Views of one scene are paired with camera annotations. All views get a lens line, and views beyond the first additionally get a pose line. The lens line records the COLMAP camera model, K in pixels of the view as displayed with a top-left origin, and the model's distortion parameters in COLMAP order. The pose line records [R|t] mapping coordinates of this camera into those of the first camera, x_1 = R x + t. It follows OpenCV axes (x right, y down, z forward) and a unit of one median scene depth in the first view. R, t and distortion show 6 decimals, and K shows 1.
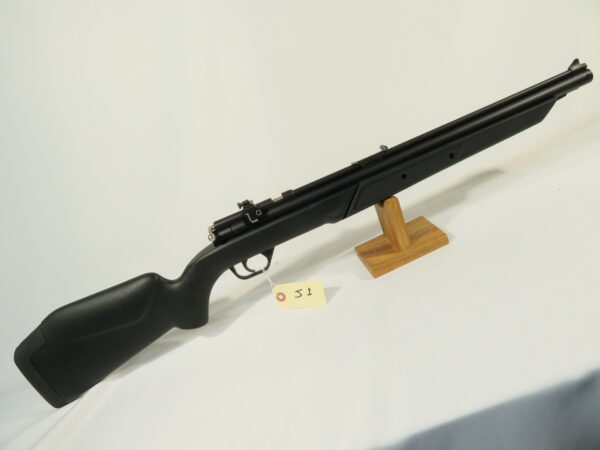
lens RADIAL K [[415.7, 0, 300.0], [0, 415.7, 225.0], [0, 0, 1]] dist [-0.000244, -0.000100]
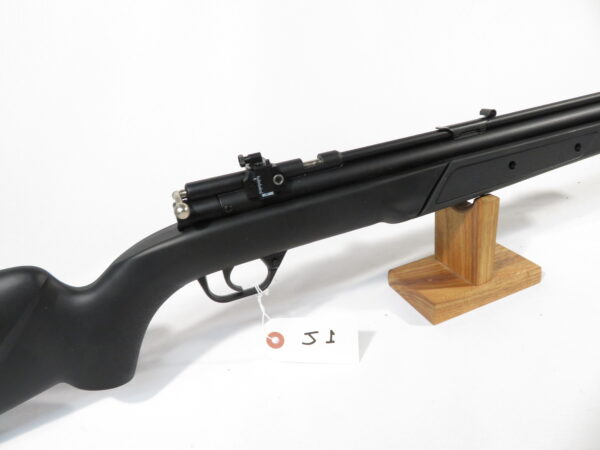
lens RADIAL K [[428.0, 0, 306.2], [0, 428.0, 226.1], [0, 0, 1]] dist [0.025168, -0.001937]
pose [[0.967270, 0.149003, 0.205395, -0.157996], [-0.136229, 0.987829, -0.075067, 0.060964], [-0.214080, 0.044629, 0.975796, 0.435609]]
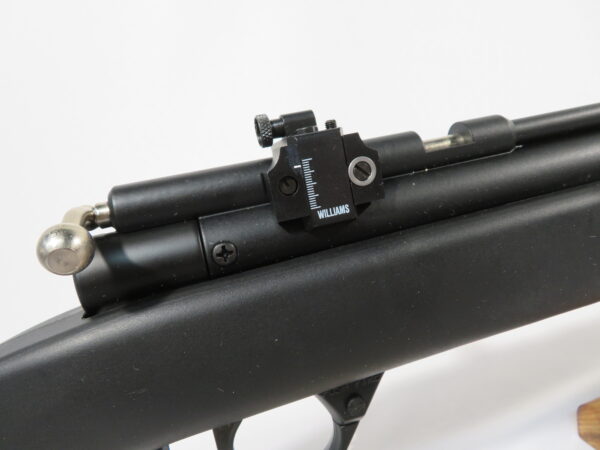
lens RADIAL K [[428.0, 0, 306.2], [0, 428.0, 226.1], [0, 0, 1]] dist [0.025168, -0.001937]
pose [[0.985912, 0.157341, 0.056753, -0.123841], [-0.135709, 0.950809, -0.278468, 0.049438], [-0.097775, 0.266843, 0.958767, 0.771550]]
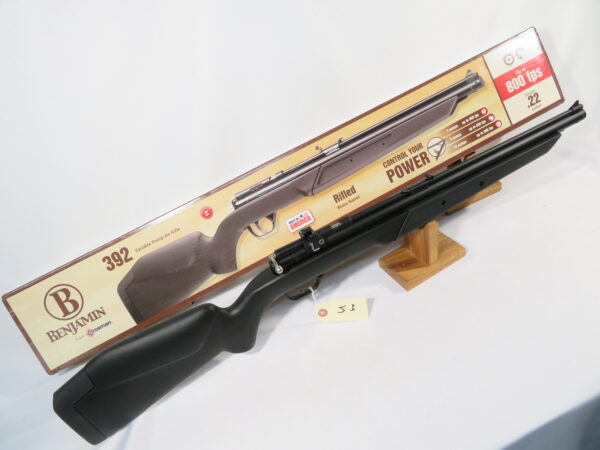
lens RADIAL K [[415.7, 0, 300.0], [0, 415.7, 225.0], [0, 0, 1]] dist [-0.000244, -0.000100]
pose [[0.968993, -0.022640, 0.246047, -0.377315], [-0.003978, 0.994235, 0.107151, -0.169135], [-0.247054, -0.104807, 0.963317, 0.028144]]
